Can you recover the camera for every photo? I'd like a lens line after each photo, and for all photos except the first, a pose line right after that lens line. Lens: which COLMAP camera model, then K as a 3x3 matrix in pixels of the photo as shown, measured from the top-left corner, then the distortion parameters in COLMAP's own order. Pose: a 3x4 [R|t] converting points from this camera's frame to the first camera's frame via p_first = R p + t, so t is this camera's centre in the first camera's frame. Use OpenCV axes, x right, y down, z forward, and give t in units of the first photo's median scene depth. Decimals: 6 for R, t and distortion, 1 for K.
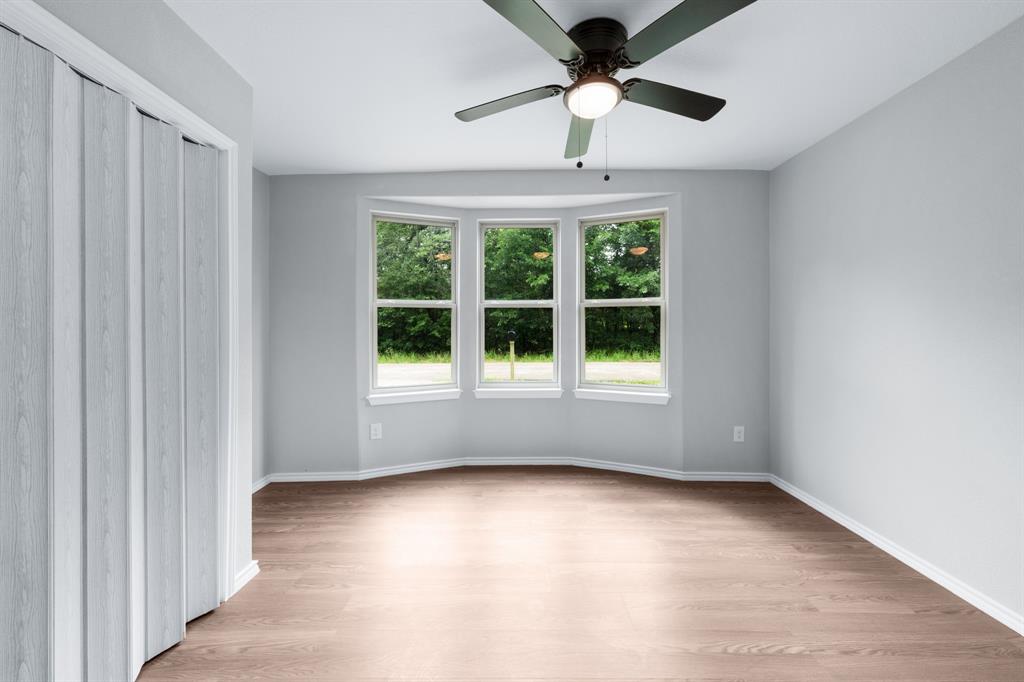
lens RADIAL K [[364.9, 0, 512.5], [0, 364.9, 325.3], [0, 0, 1]] dist [-0.000119, 0.000167]
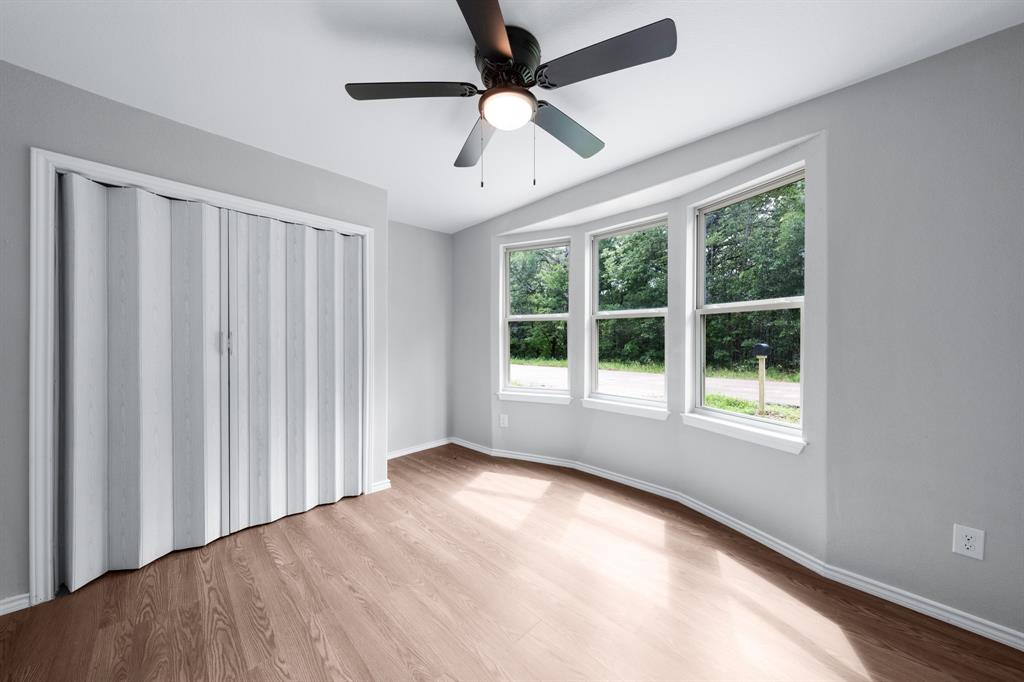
lens RADIAL K [[345.2, 0, 515.9], [0, 345.2, 339.1], [0, 0, 1]] dist [-0.000727, 0.000005]
pose [[0.717594, 0.006566, -0.696431, 0.486160], [-0.000548, 0.999961, 0.008863, -0.000935], [0.696461, -0.005978, 0.717569, 0.179037]]
